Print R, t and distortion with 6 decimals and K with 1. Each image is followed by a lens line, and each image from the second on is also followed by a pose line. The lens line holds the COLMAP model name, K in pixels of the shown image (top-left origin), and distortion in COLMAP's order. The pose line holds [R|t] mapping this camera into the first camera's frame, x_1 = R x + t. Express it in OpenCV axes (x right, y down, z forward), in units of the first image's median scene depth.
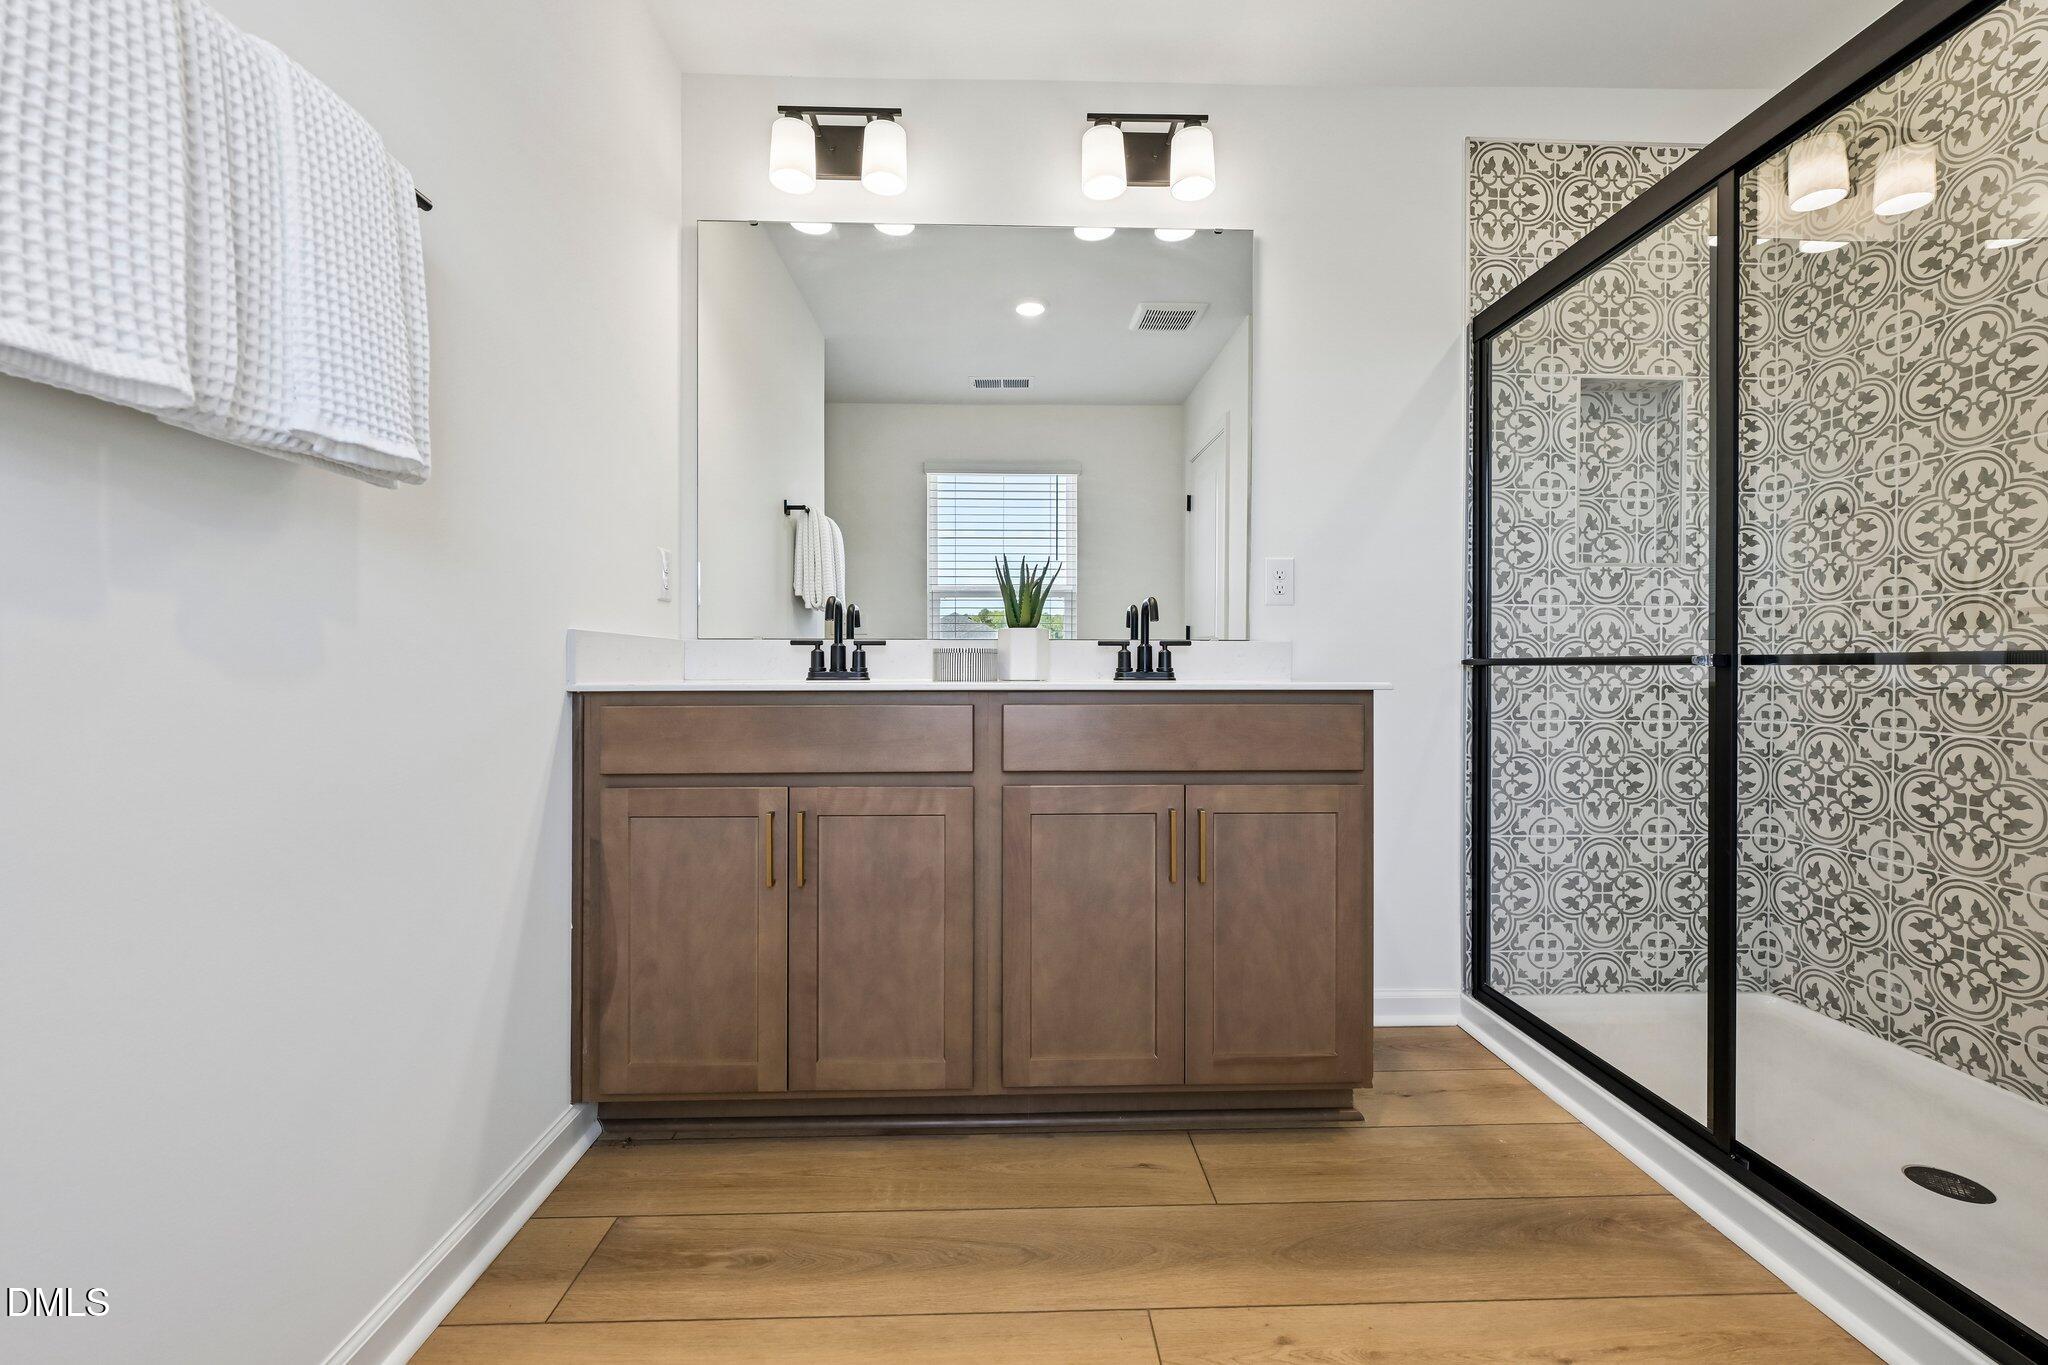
lens RADIAL K [[833.7, 0, 1022.6], [0, 833.7, 664.9], [0, 0, 1]] dist [-0.001285, 0.000213]
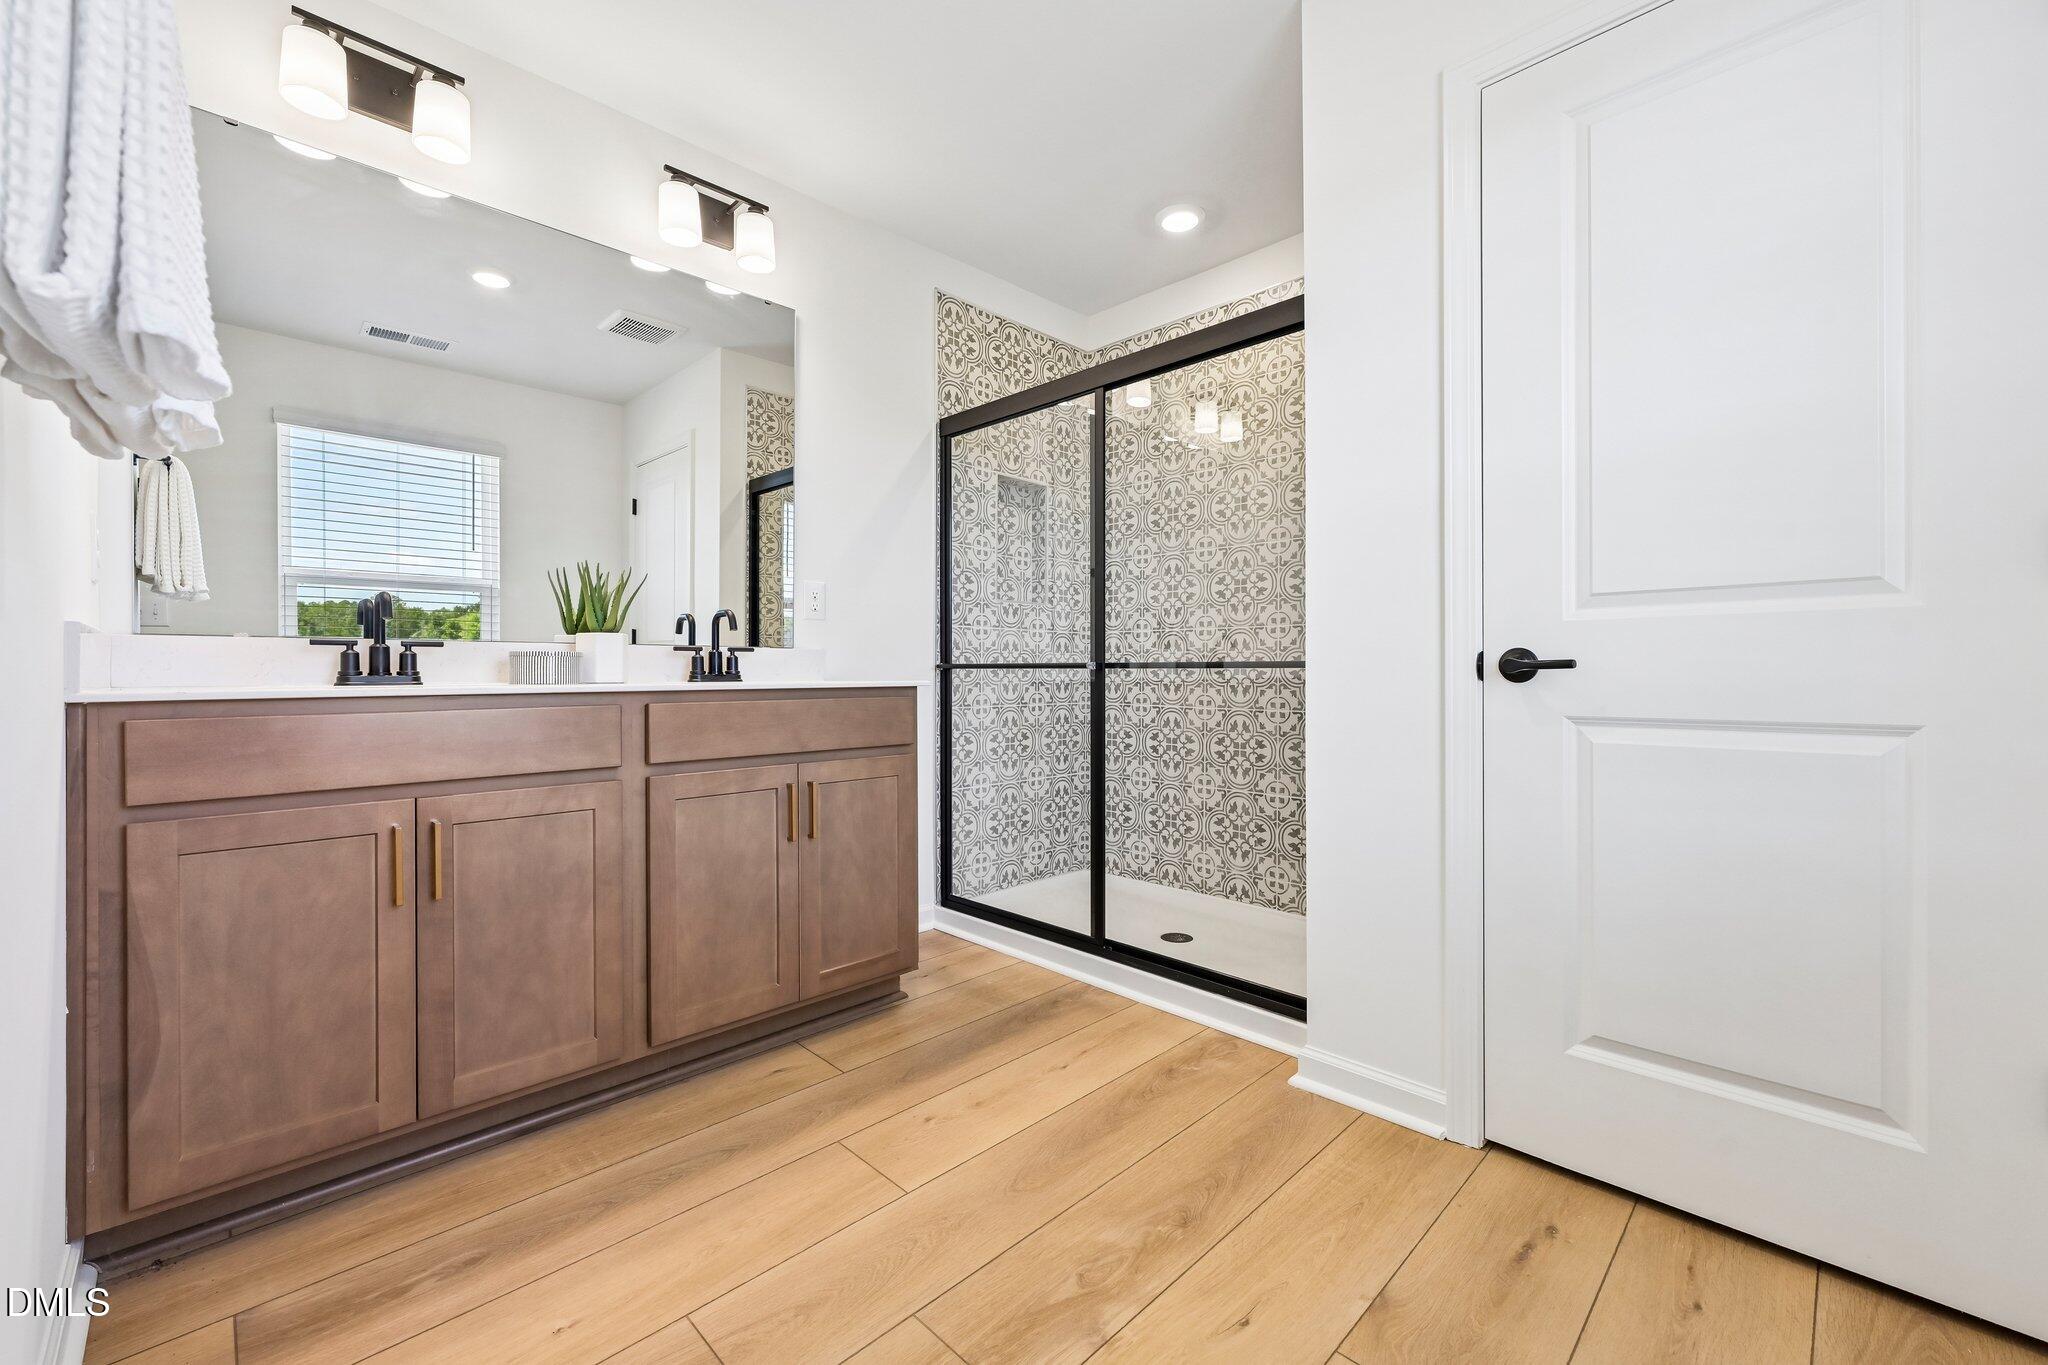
lens RADIAL K [[833.7, 0, 1022.6], [0, 833.7, 664.9], [0, 0, 1]] dist [-0.001285, 0.000213]
pose [[0.731408, 0.003344, 0.681932, -0.393189], [-0.000639, 0.999991, -0.004218, 0.000139], [-0.681940, 0.002650, 0.731404, -0.143588]]
